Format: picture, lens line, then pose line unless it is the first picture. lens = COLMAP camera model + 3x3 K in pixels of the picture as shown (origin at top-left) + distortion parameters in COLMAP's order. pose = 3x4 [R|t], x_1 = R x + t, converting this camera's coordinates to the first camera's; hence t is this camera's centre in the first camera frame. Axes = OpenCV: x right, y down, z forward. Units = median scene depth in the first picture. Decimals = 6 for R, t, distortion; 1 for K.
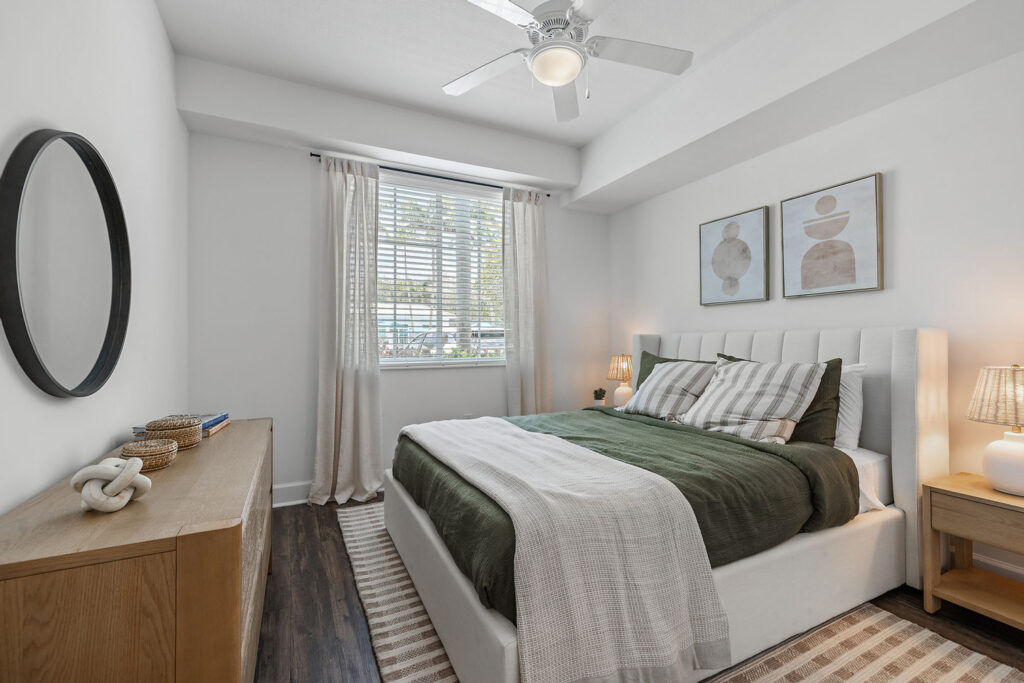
lens RADIAL K [[427.8, 0, 508.1], [0, 427.8, 339.2], [0, 0, 1]] dist [0.000663, -0.000818]
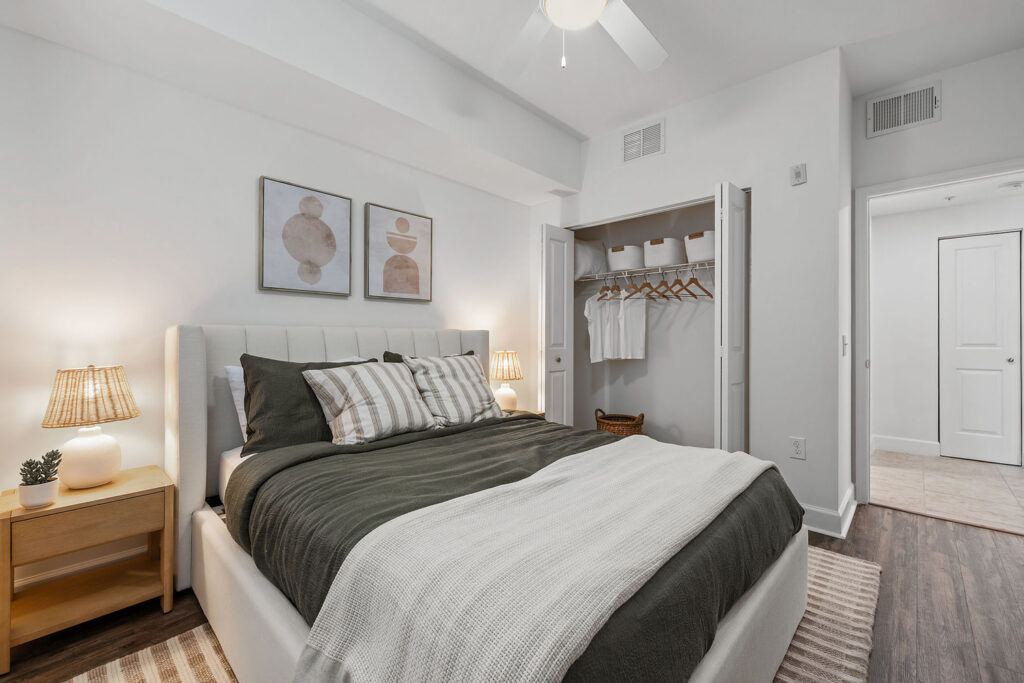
lens RADIAL K [[427.8, 0, 507.5], [0, 427.8, 339.4], [0, 0, 1]] dist [0.000663, -0.000818]
pose [[-0.340408, 0.006520, 0.940255, -0.427241], [-0.001593, 0.999971, -0.007511, 0.013449], [-0.940276, -0.004054, -0.340388, 0.998107]]
